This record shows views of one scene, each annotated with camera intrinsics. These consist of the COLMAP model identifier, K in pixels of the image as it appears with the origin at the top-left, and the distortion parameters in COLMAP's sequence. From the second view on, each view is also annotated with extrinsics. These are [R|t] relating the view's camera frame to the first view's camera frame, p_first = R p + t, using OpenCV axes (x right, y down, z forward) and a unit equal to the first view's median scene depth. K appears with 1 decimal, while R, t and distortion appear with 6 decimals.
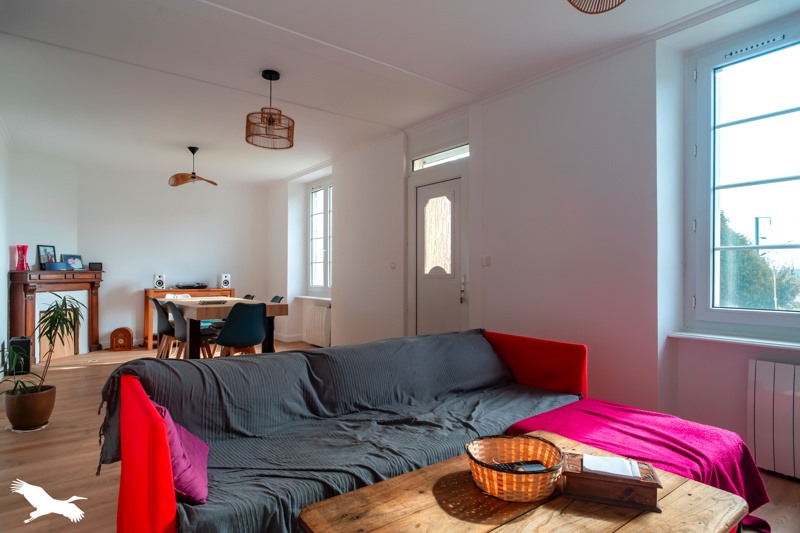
lens RADIAL K [[450.2, 0, 402.6], [0, 450.2, 273.2], [0, 0, 1]] dist [0.000195, 0.000839]
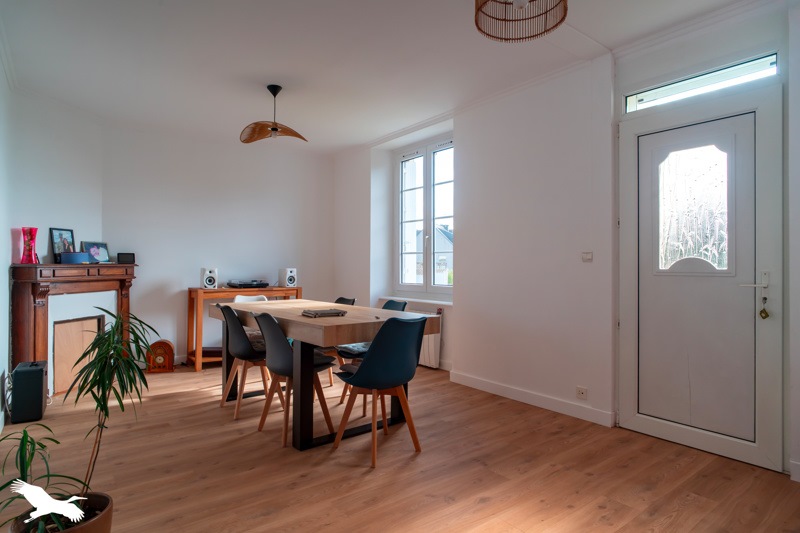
lens RADIAL K [[454.0, 0, 400.0], [0, 454.0, 266.5], [0, 0, 1]] dist [-0.003995, -0.001372]
pose [[0.999999, 0.000368, -0.001398, -0.254652], [-0.000365, 0.999998, 0.002145, -0.003408], [0.001399, -0.002144, 0.999997, 0.283593]]
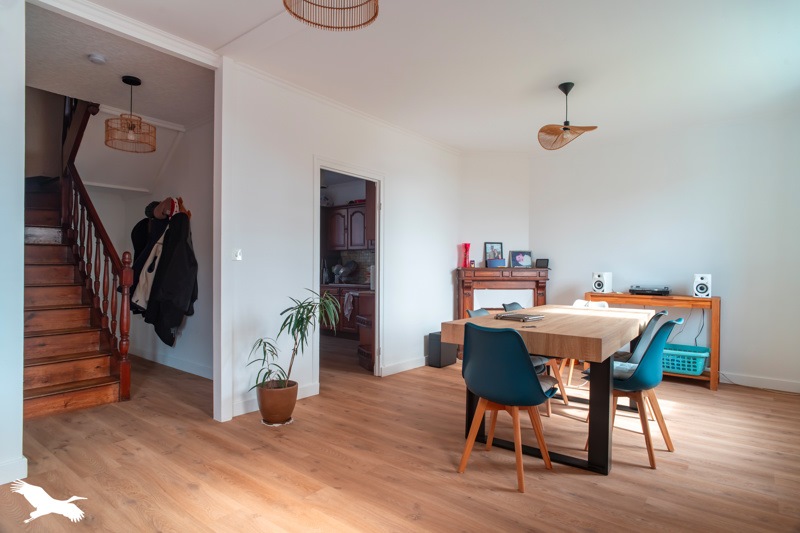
lens RADIAL K [[450.2, 0, 402.6], [0, 450.2, 273.2], [0, 0, 1]] dist [0.000195, 0.000839]
pose [[0.241705, 0.011660, -0.970280, 0.122548], [-0.009199, 0.999910, 0.009725, -0.001550], [0.970306, 0.006575, 0.241790, 0.566548]]
